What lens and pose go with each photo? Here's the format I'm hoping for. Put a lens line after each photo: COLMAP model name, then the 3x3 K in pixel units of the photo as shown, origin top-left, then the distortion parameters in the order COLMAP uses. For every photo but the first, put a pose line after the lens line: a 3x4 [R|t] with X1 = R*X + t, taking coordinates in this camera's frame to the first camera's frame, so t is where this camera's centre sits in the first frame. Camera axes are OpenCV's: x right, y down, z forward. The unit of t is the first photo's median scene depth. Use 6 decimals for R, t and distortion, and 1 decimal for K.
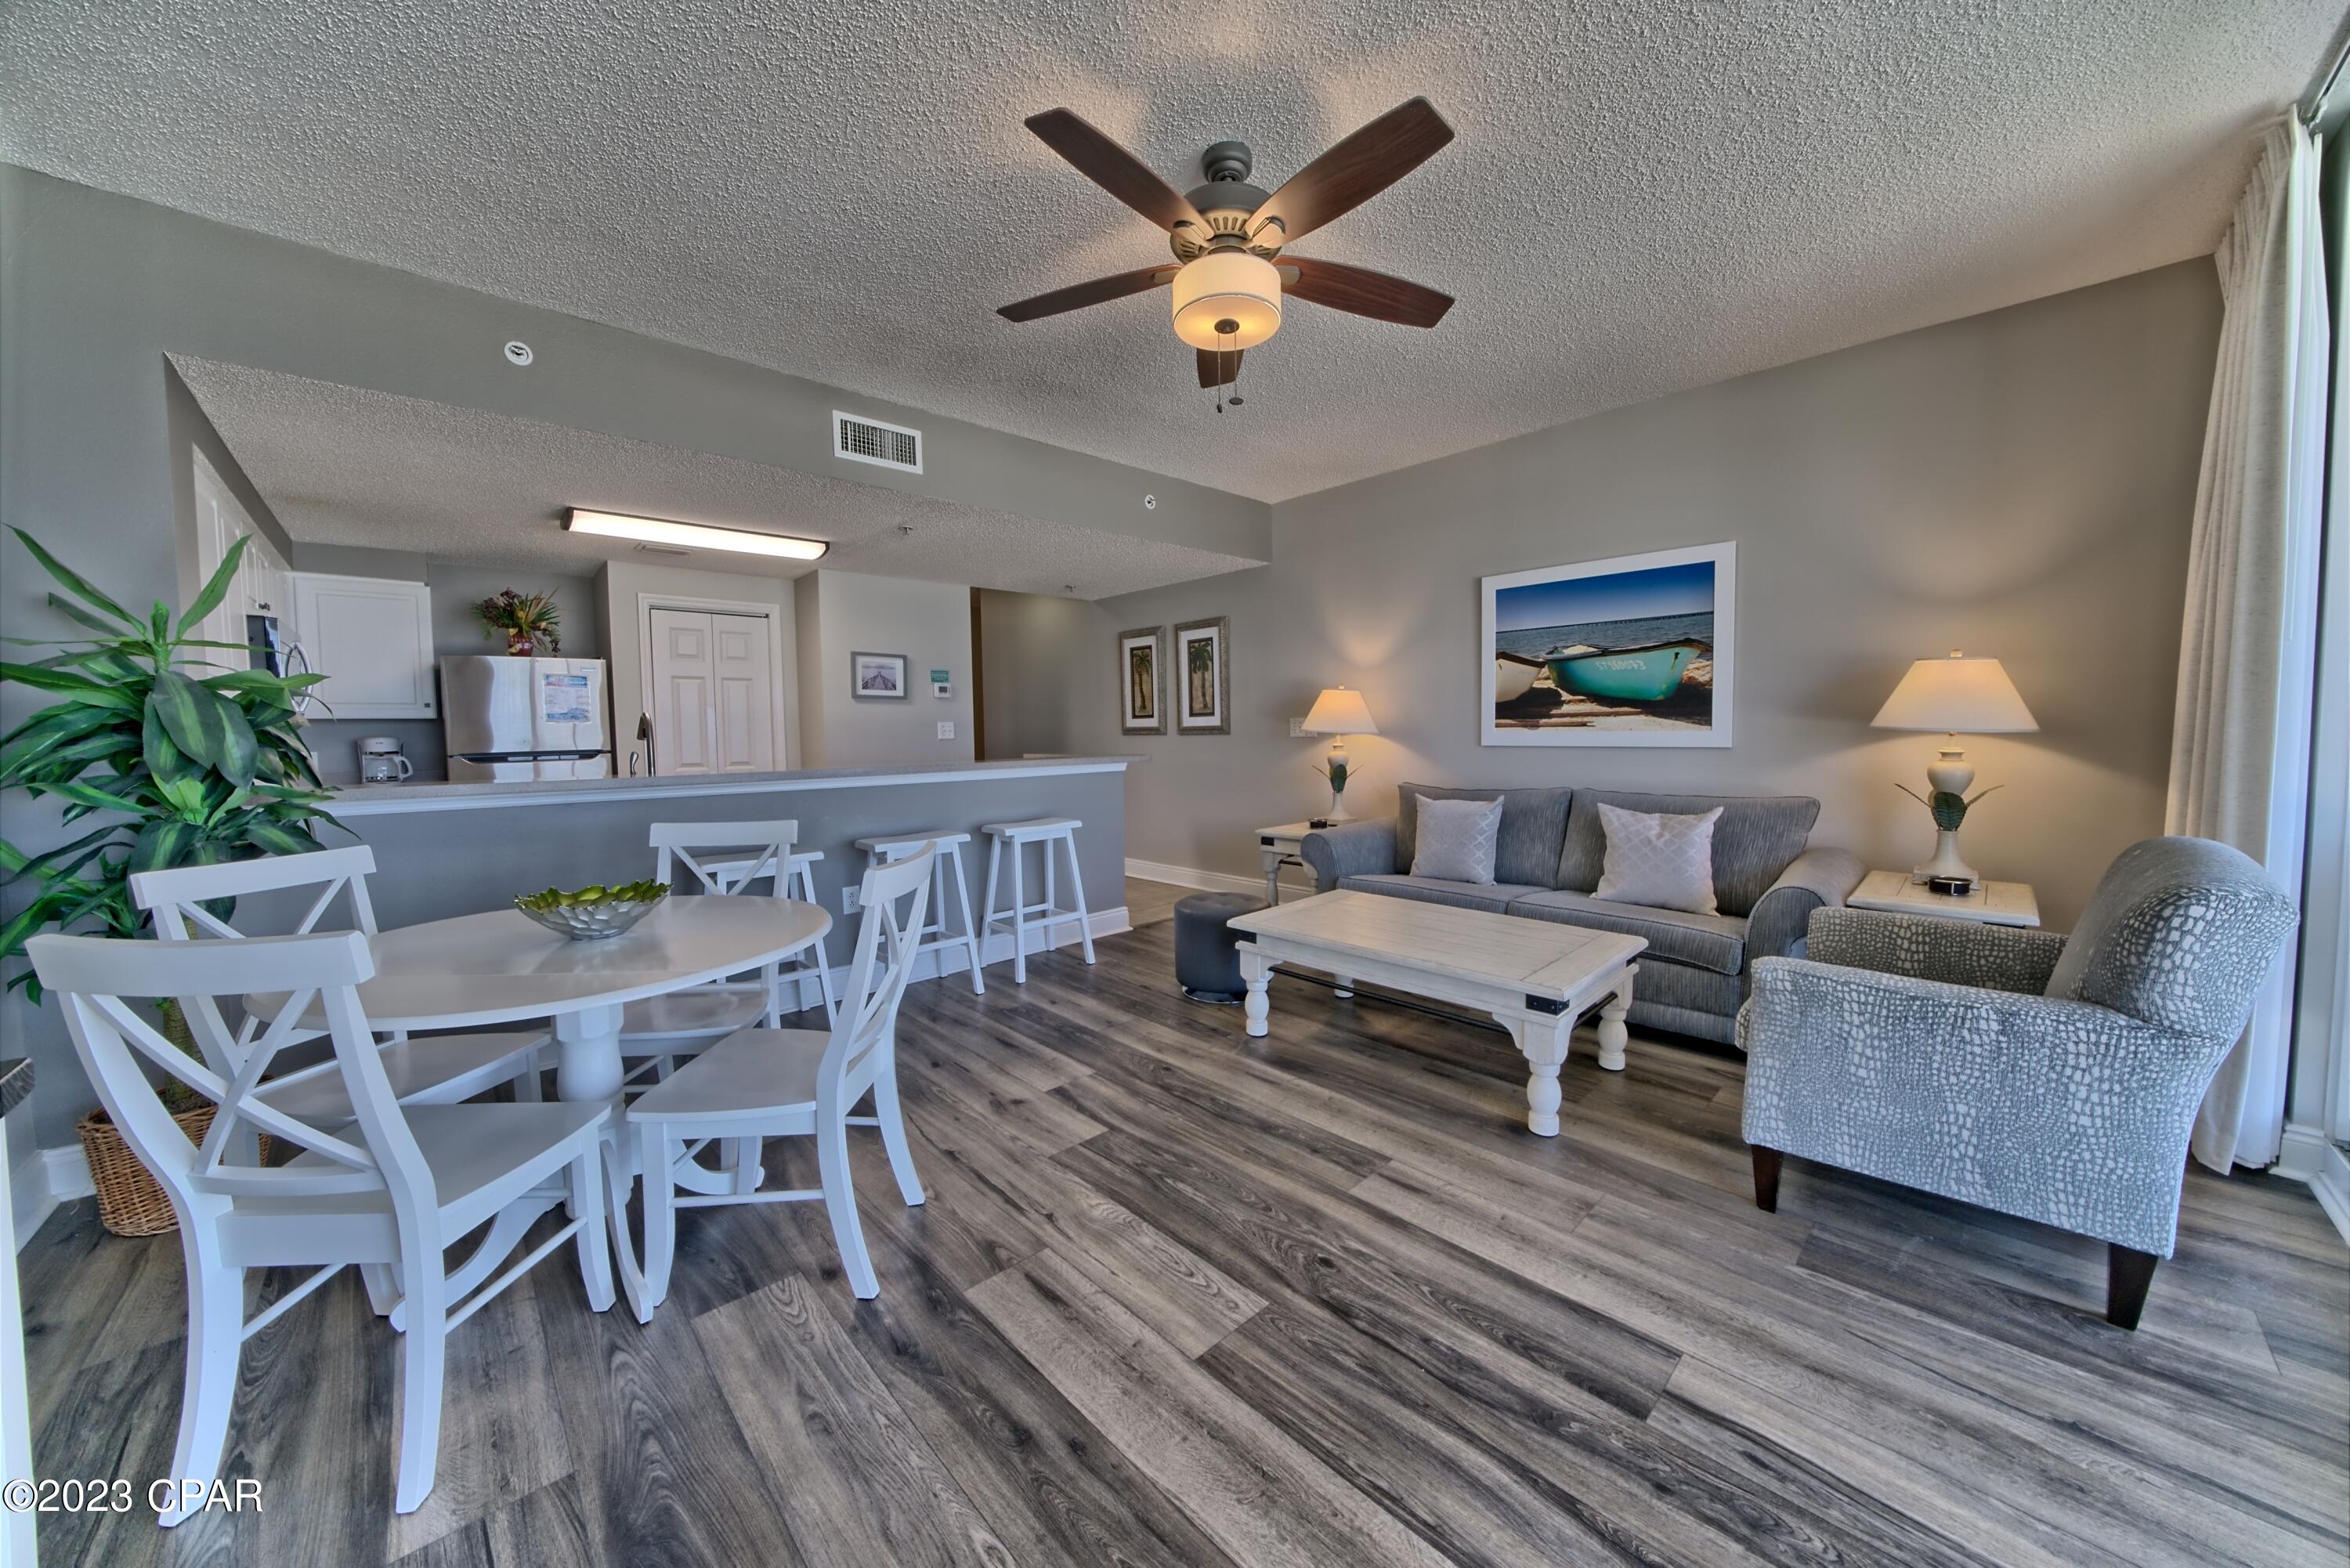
lens RADIAL K [[816.6, 0, 1176.9], [0, 816.6, 772.8], [0, 0, 1]] dist [-0.025911, 0.003407]
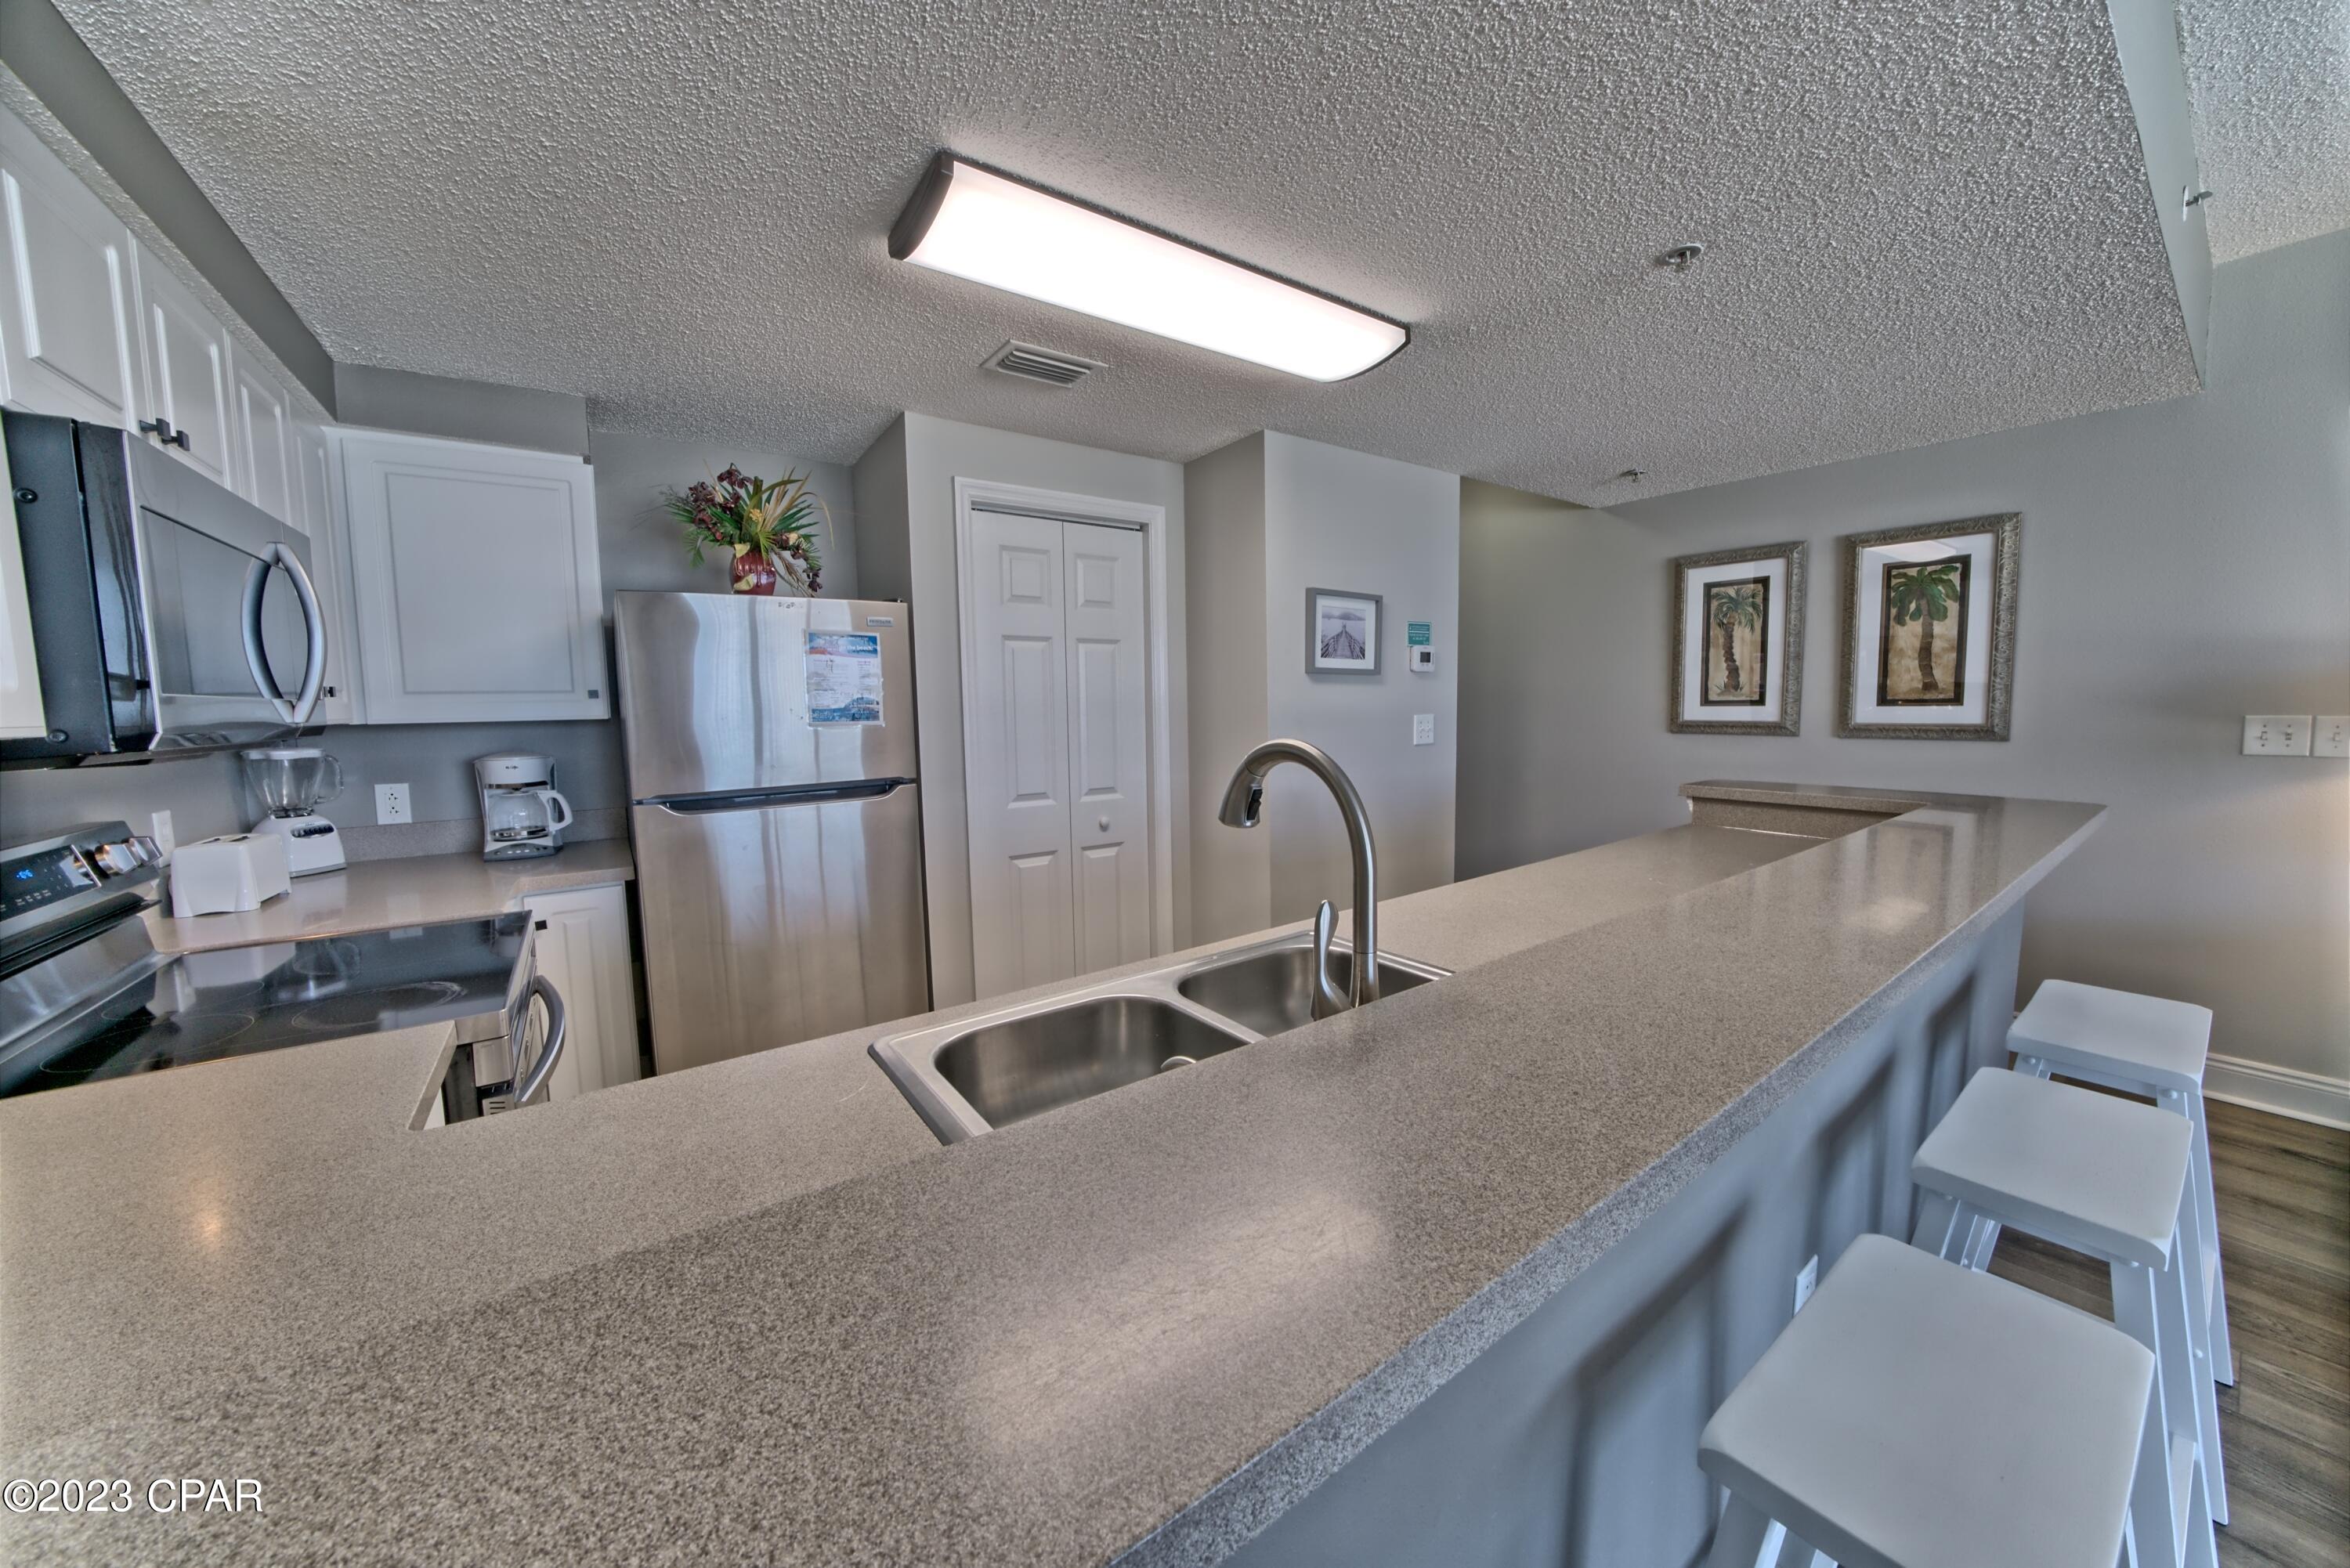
lens RADIAL K [[816.6, 0, 1176.9], [0, 816.6, 772.8], [0, 0, 1]] dist [-0.025911, 0.003407]
pose [[0.990816, 0.009085, -0.134914, -0.423017], [-0.004025, 0.999280, 0.037734, -0.047316], [0.135160, -0.036844, 0.990139, 0.458105]]
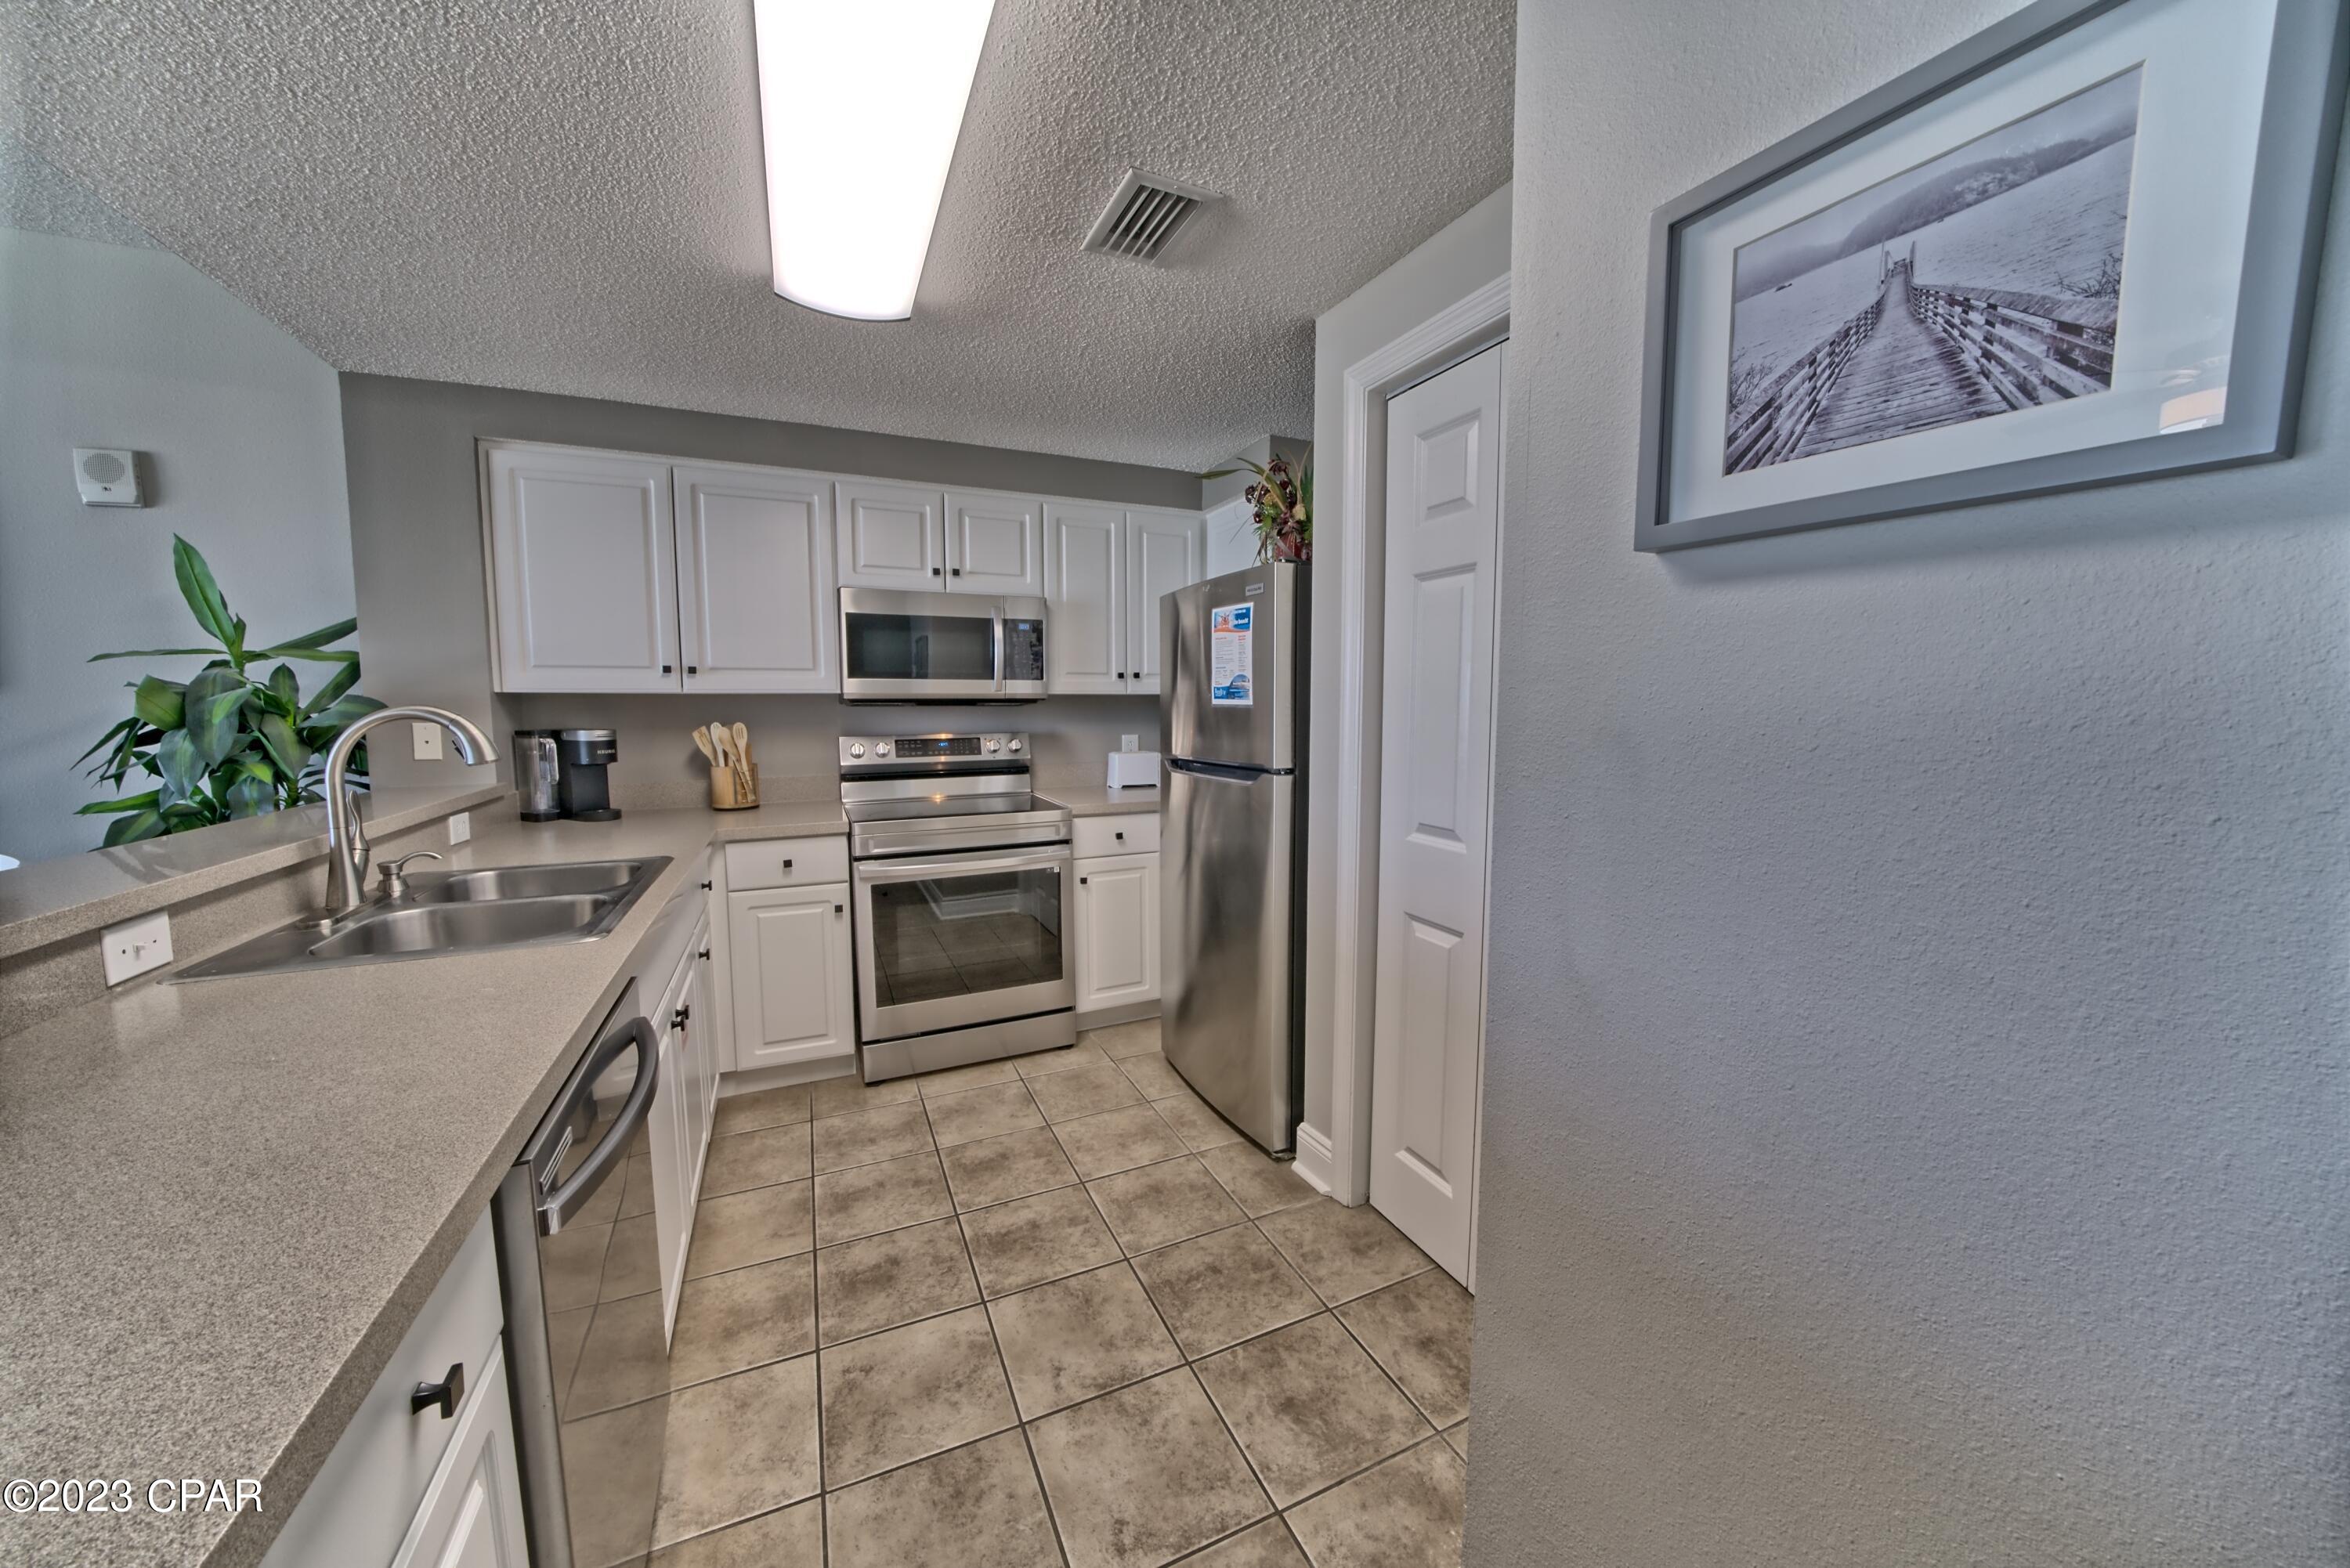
lens RADIAL K [[809.9, 0, 1176.2], [0, 809.9, 776.3], [0, 0, 1]] dist [-0.025589, 0.002693]
pose [[-0.328924, 0.102992, -0.938723, -0.243397], [-0.046004, 0.991107, 0.124859, -0.069859], [0.943235, 0.084254, -0.321261, 0.997619]]
